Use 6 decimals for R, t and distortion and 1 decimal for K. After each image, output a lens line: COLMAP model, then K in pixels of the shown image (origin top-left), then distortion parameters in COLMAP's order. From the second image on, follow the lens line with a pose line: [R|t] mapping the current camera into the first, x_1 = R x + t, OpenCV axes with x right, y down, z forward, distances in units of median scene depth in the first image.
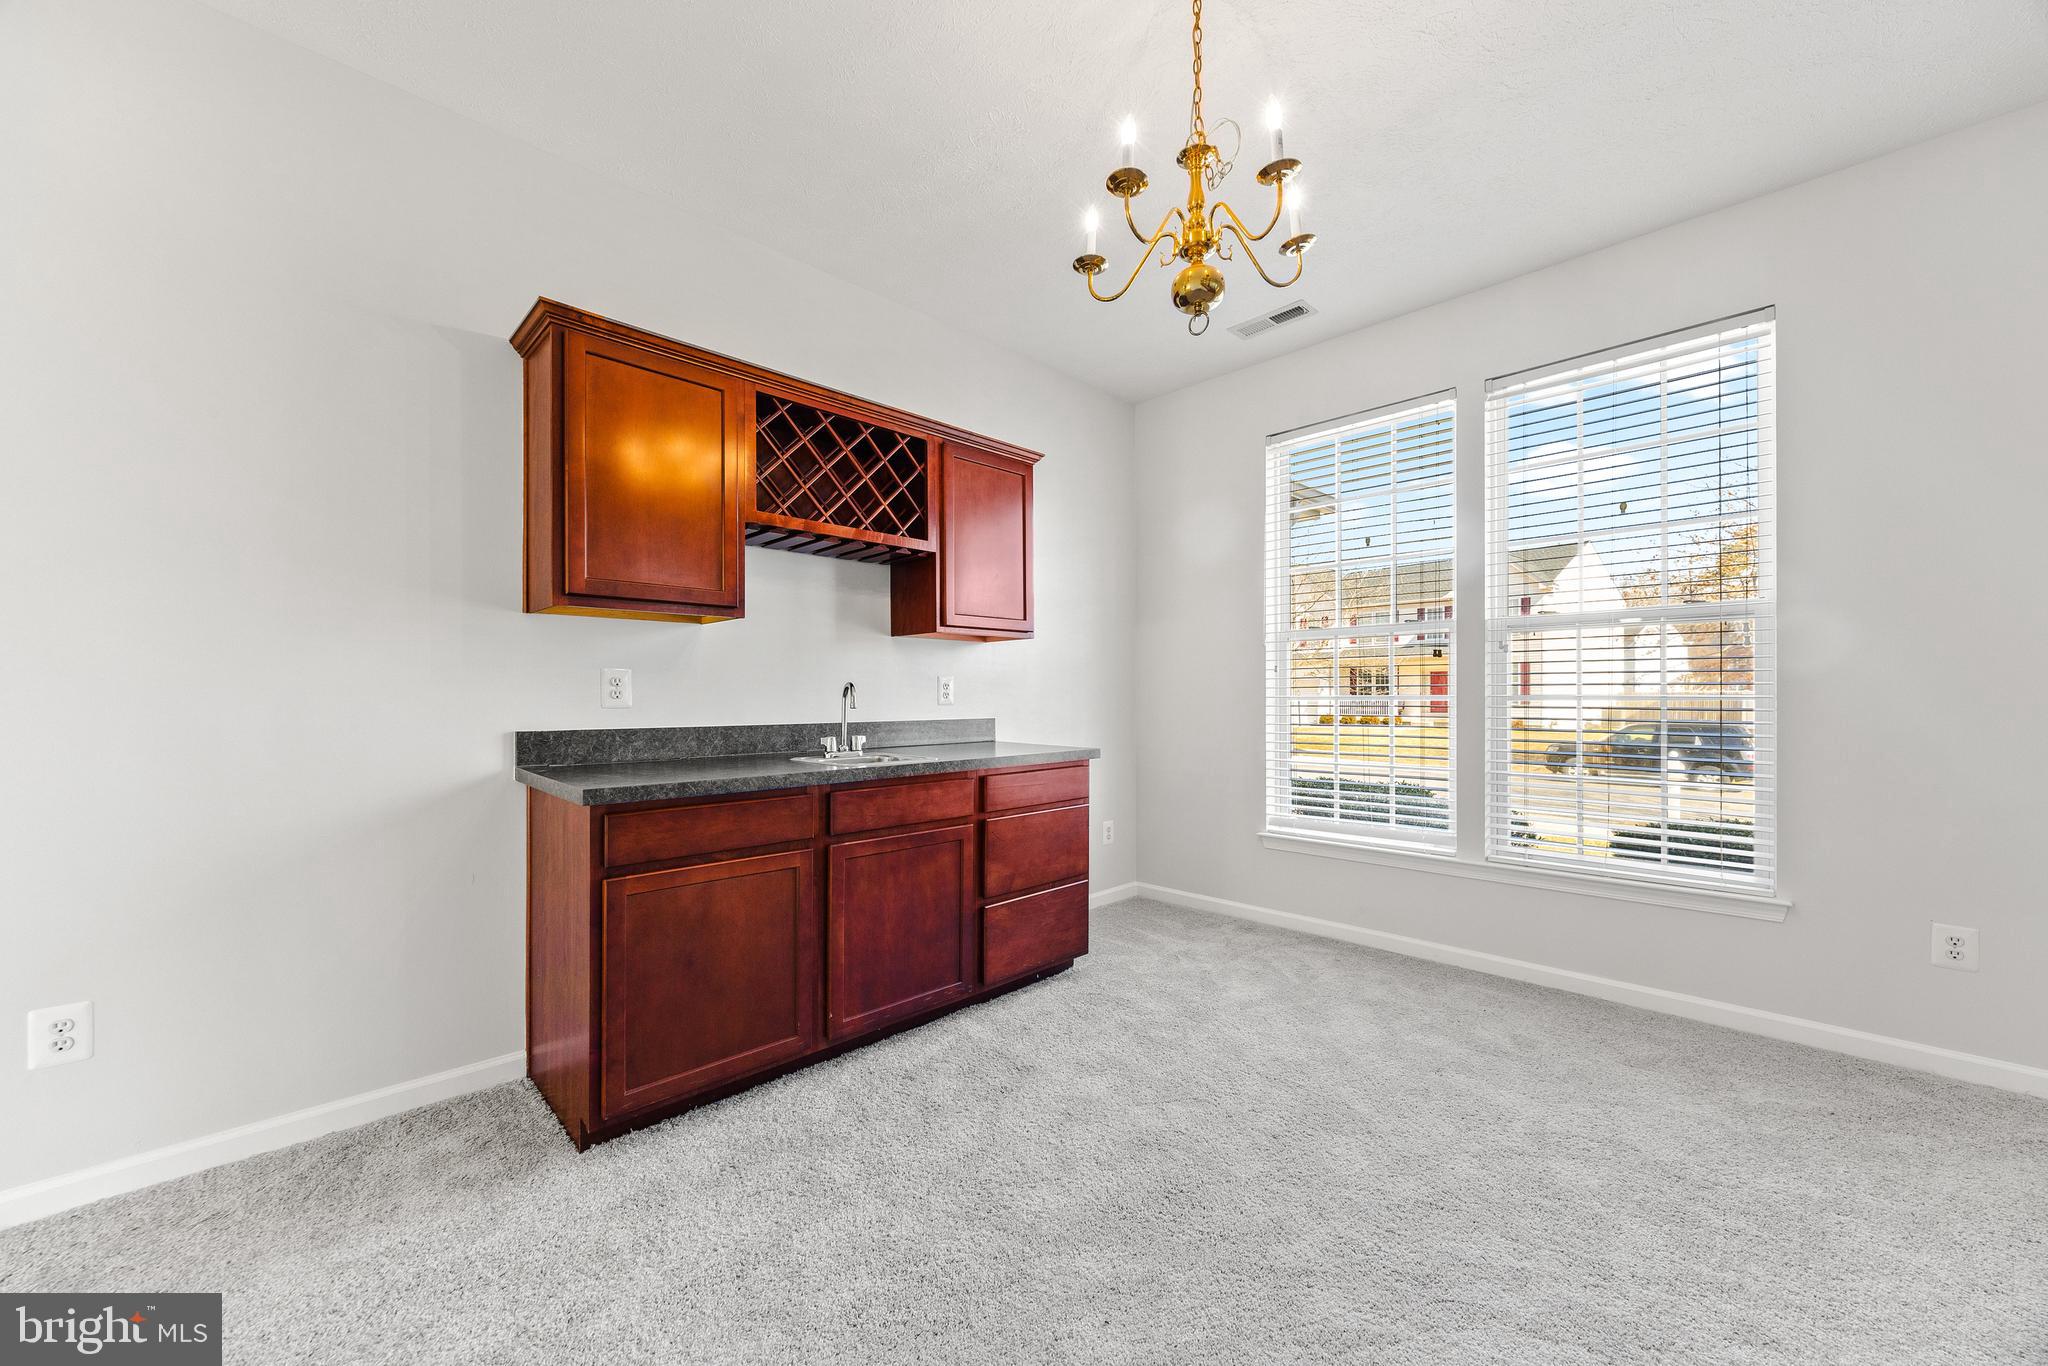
lens RADIAL K [[782.0, 0, 1021.0], [0, 782.0, 702.6], [0, 0, 1]] dist [-0.001900, 0.000220]
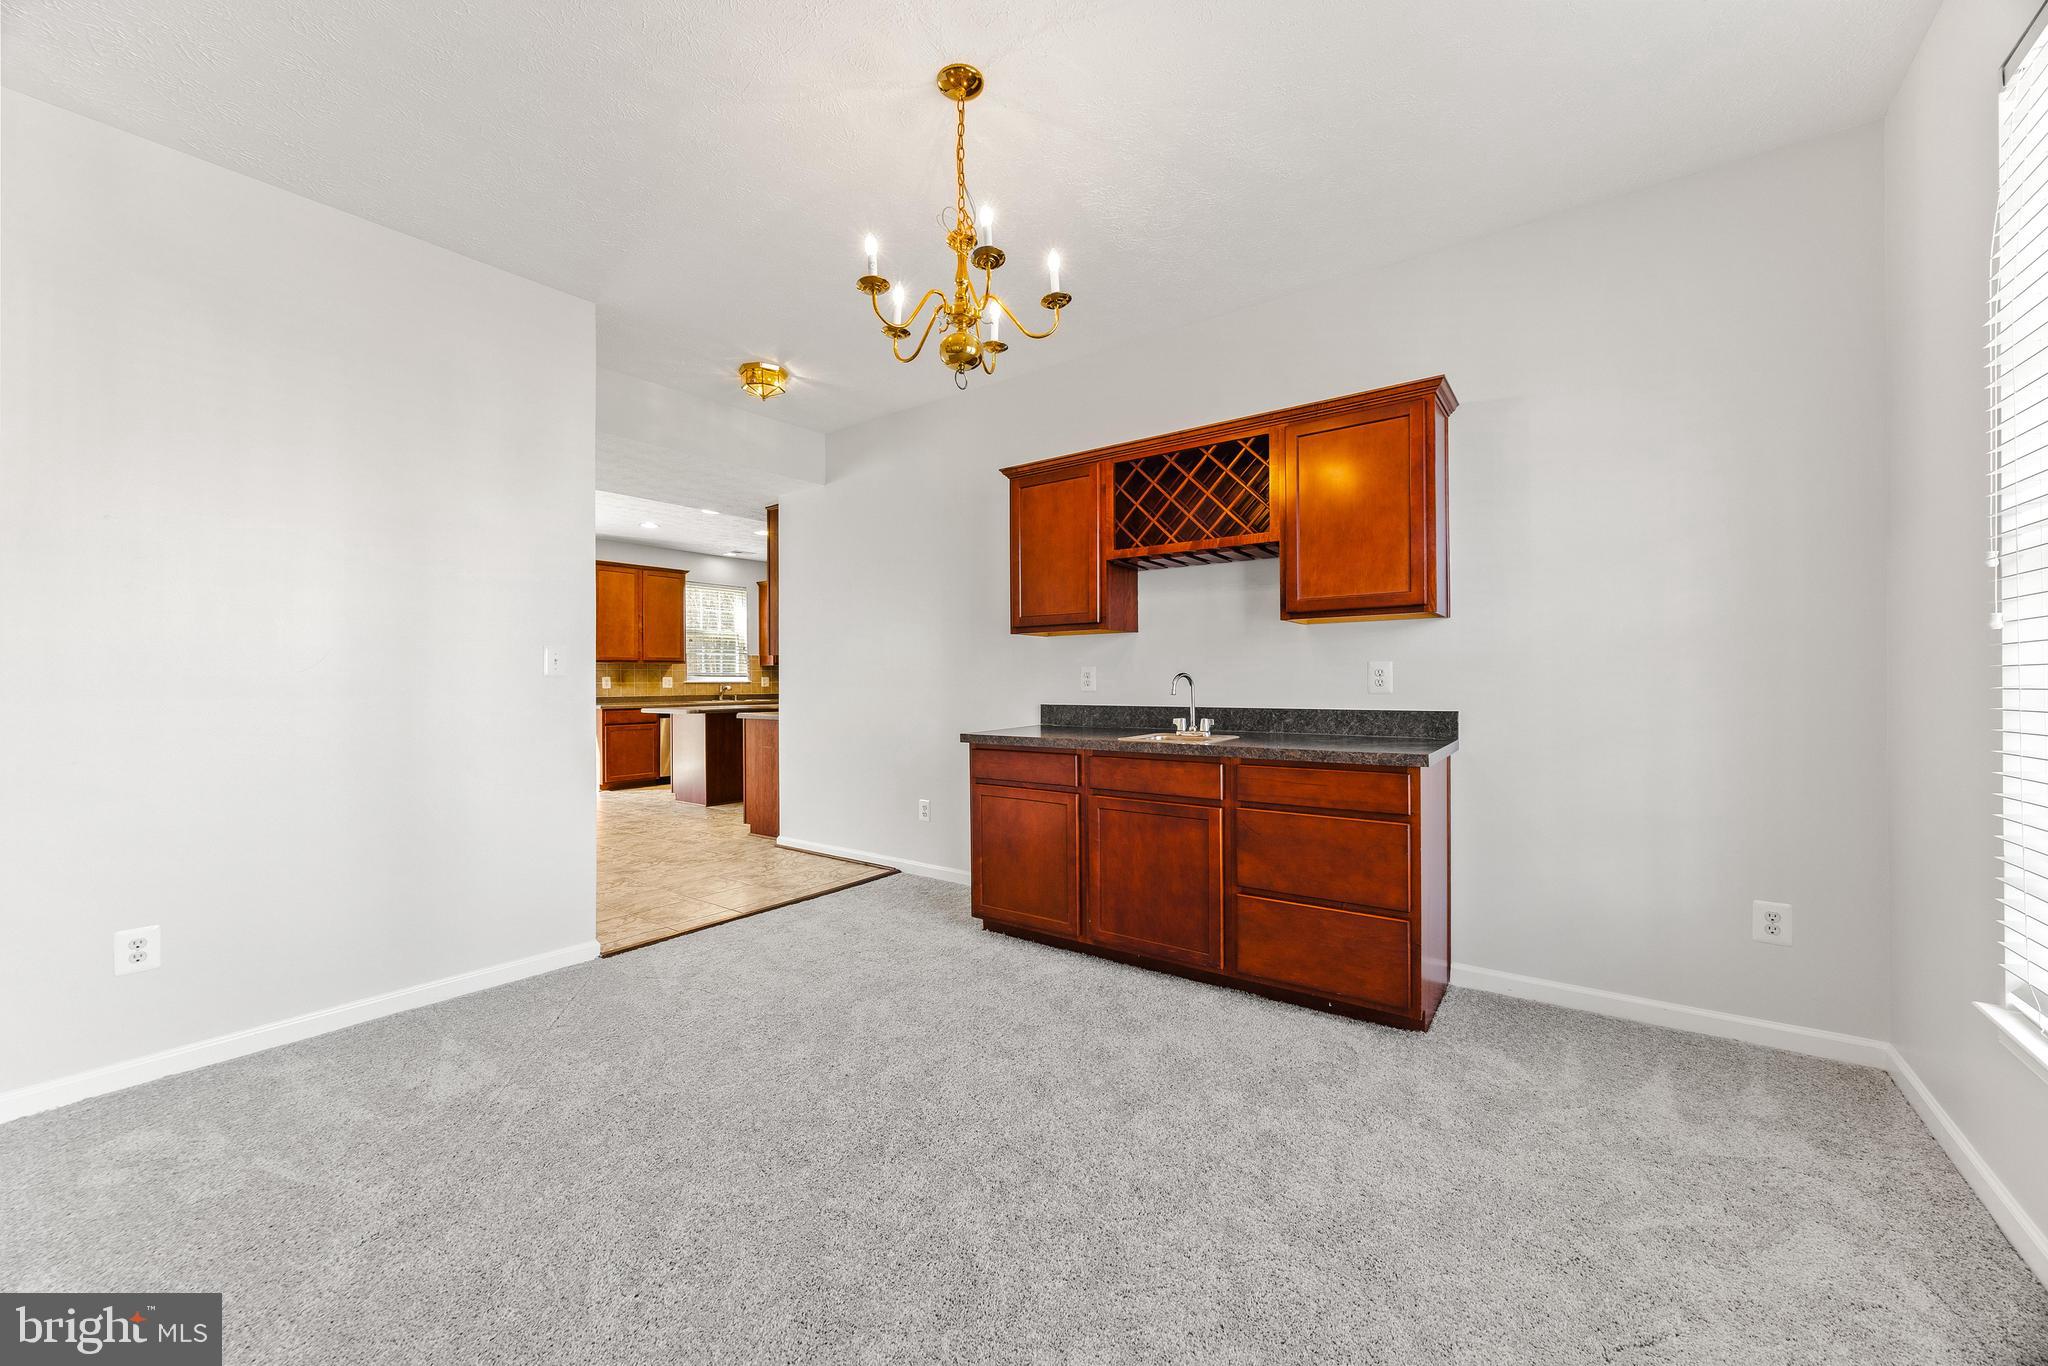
lens RADIAL K [[782.0, 0, 1021.0], [0, 782.0, 683.8], [0, 0, 1]] dist [-0.001900, 0.000220]
pose [[0.144271, 0.005000, -0.989526, 0.932493], [-0.001169, 0.999987, 0.004882, -0.015182], [0.989537, 0.000452, 0.144275, 0.590672]]
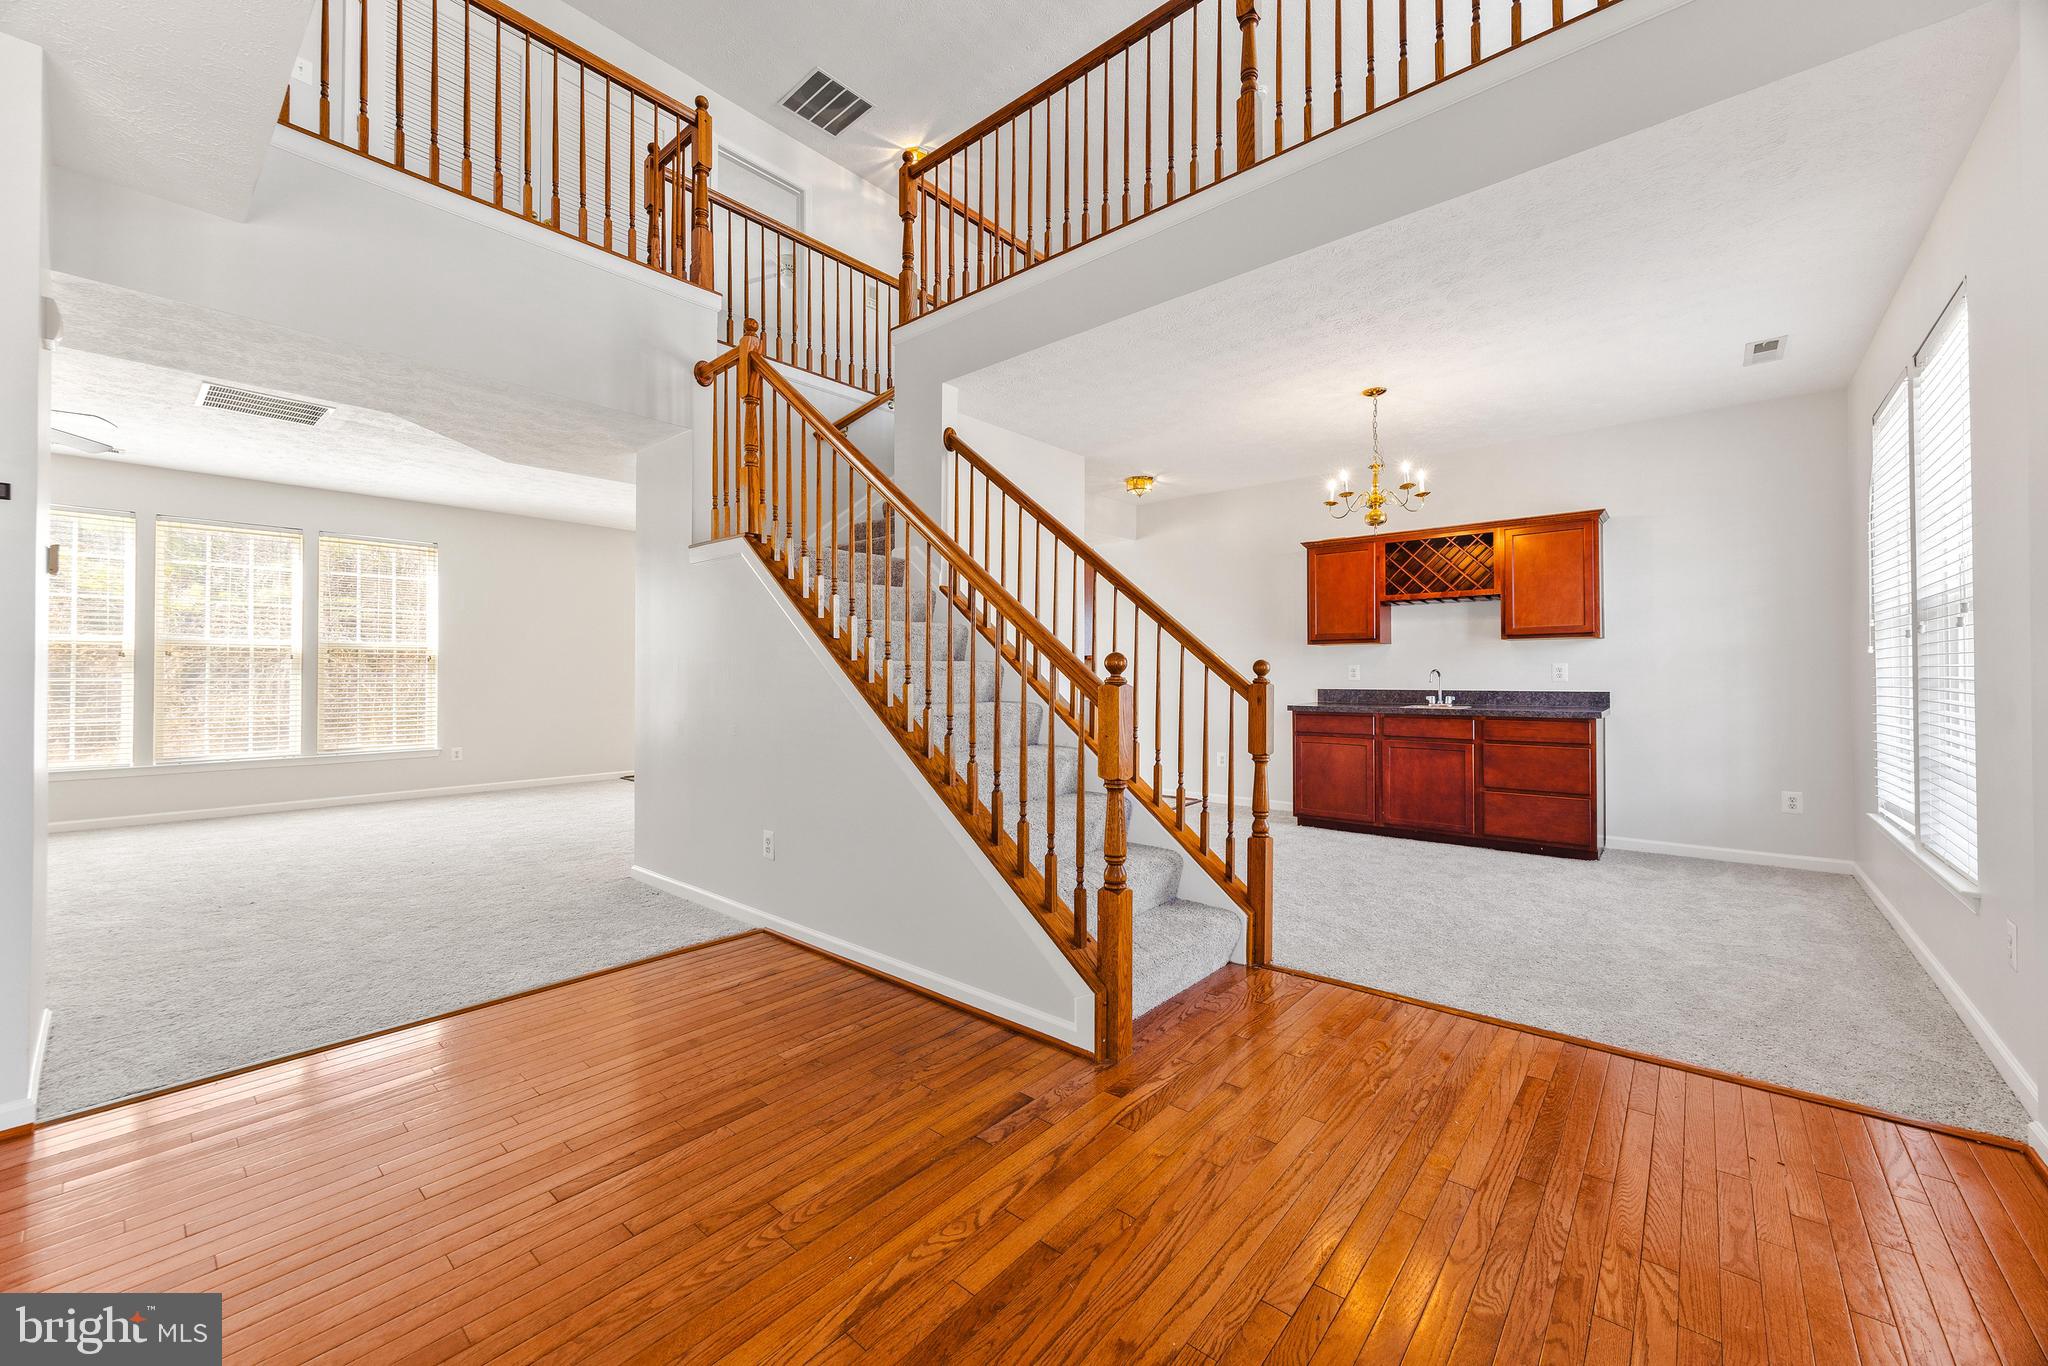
lens RADIAL K [[782.0, 0, 1019.6], [0, 782.0, 668.1], [0, 0, 1]] dist [-0.001900, 0.000220]
pose [[0.073088, -0.005674, -0.997309, 1.741724], [-0.005053, 0.999969, -0.006059, -0.011258], [0.997313, 0.005482, 0.073057, -0.225799]]
